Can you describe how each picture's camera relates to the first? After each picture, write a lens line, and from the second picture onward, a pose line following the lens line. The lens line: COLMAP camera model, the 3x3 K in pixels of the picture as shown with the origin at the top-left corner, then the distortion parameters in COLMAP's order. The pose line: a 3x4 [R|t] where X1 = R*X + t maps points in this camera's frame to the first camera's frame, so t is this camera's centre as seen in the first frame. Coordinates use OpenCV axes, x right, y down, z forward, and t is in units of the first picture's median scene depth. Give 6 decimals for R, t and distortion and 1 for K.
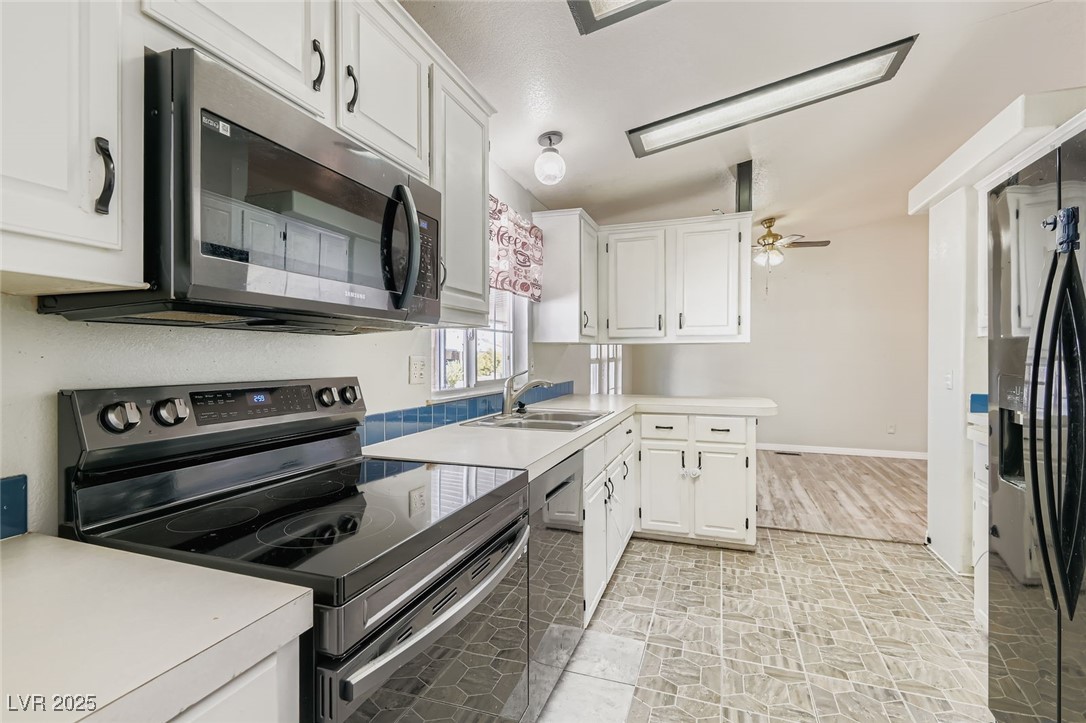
lens RADIAL K [[494.8, 0, 541.2], [0, 494.8, 359.0], [0, 0, 1]] dist [0.007353, -0.004189]
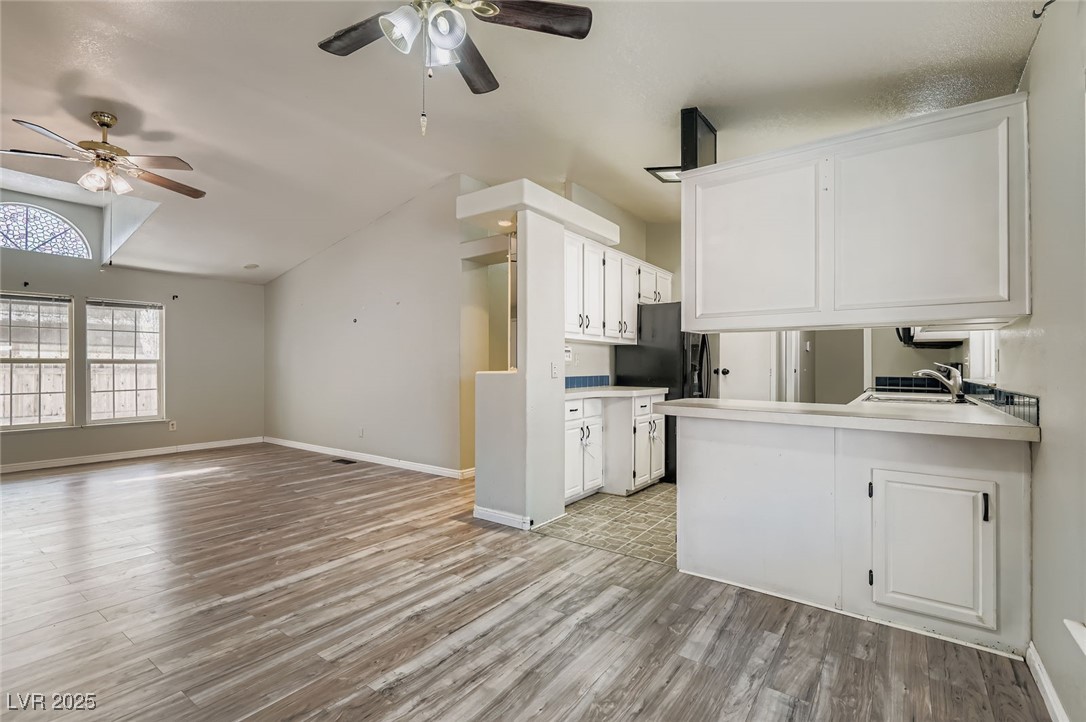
lens RADIAL K [[494.8, 0, 542.0], [0, 494.8, 362.4], [0, 0, 1]] dist [0.007353, -0.004189]
pose [[-0.961889, -0.003903, 0.273411, 0.464608], [-0.004158, 0.999991, -0.000352, 0.021723], [-0.273407, -0.001475, -0.961897, 1.983775]]
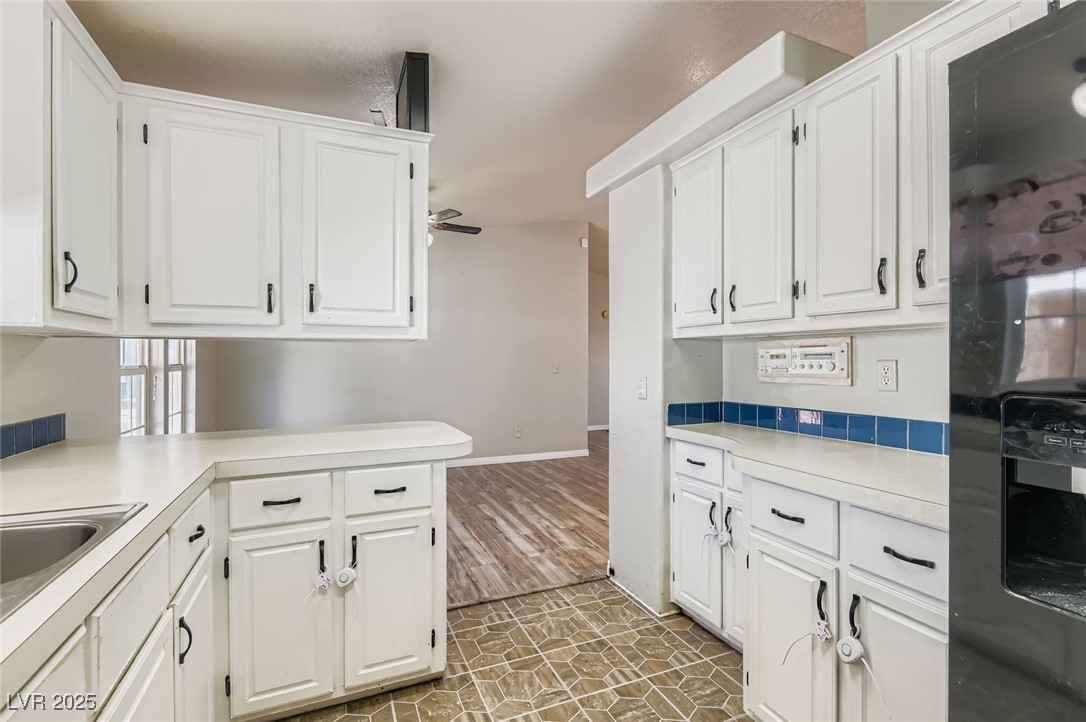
lens RADIAL K [[494.8, 0, 539.5], [0, 494.8, 360.9], [0, 0, 1]] dist [0.007353, -0.004189]
pose [[0.726888, -0.002483, 0.686751, 0.090836], [0.006294, 0.999976, -0.003047, -0.003289], [-0.686727, 0.006538, 0.726886, 0.445103]]
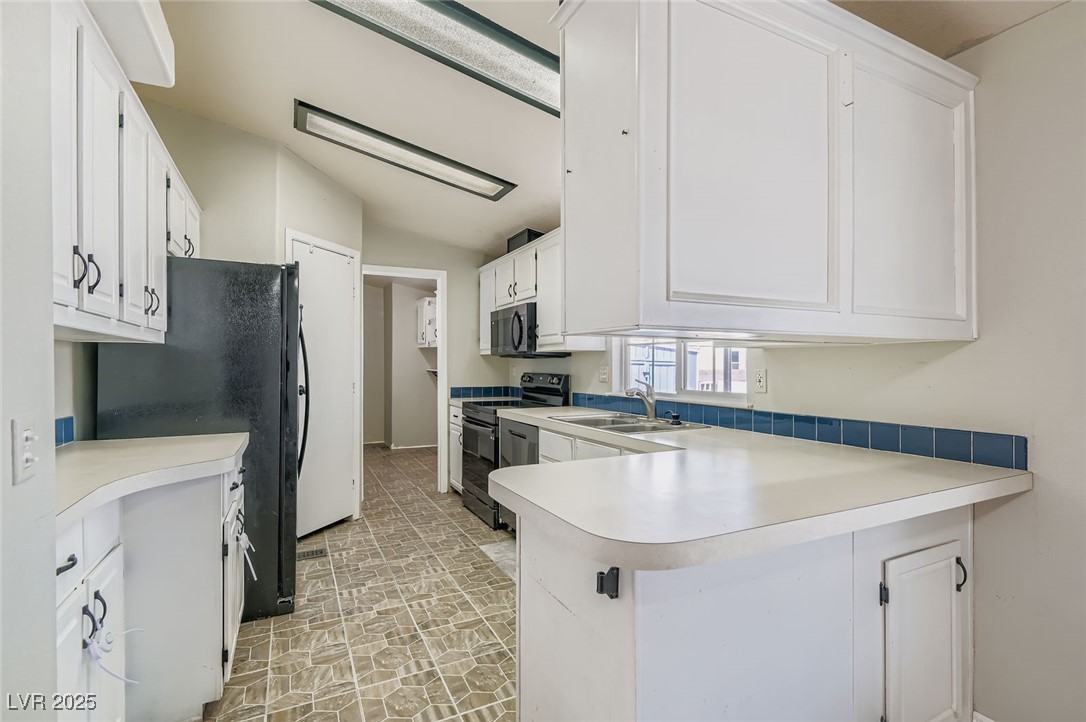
lens RADIAL K [[494.8, 0, 542.8], [0, 494.8, 362.3], [0, 0, 1]] dist [0.007353, -0.004189]
pose [[-0.683714, -0.002346, -0.729746, 0.744355], [-0.004087, 0.999991, 0.000615, -0.011263], [0.729738, 0.003403, -0.683718, 1.291681]]
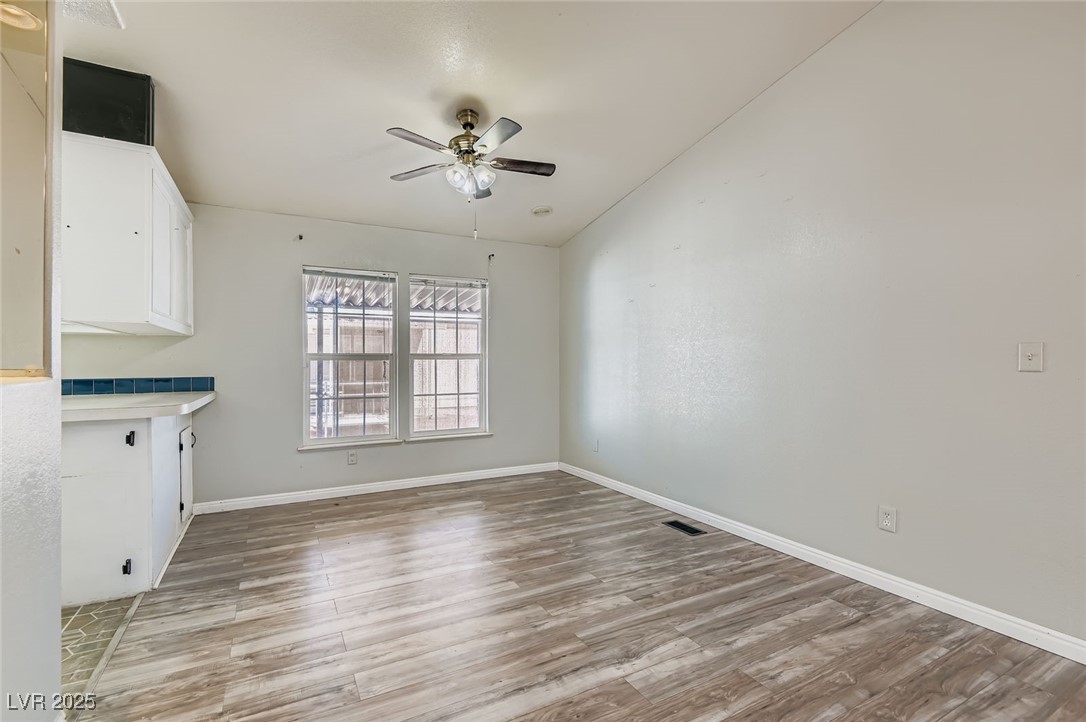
lens RADIAL K [[494.8, 0, 540.6], [0, 494.8, 356.5], [0, 0, 1]] dist [0.007353, -0.004189]
pose [[0.750445, -0.011392, -0.660835, 1.404817], [0.000192, 0.999855, -0.017018, 0.030948], [0.660933, 0.012645, 0.750338, 0.942982]]
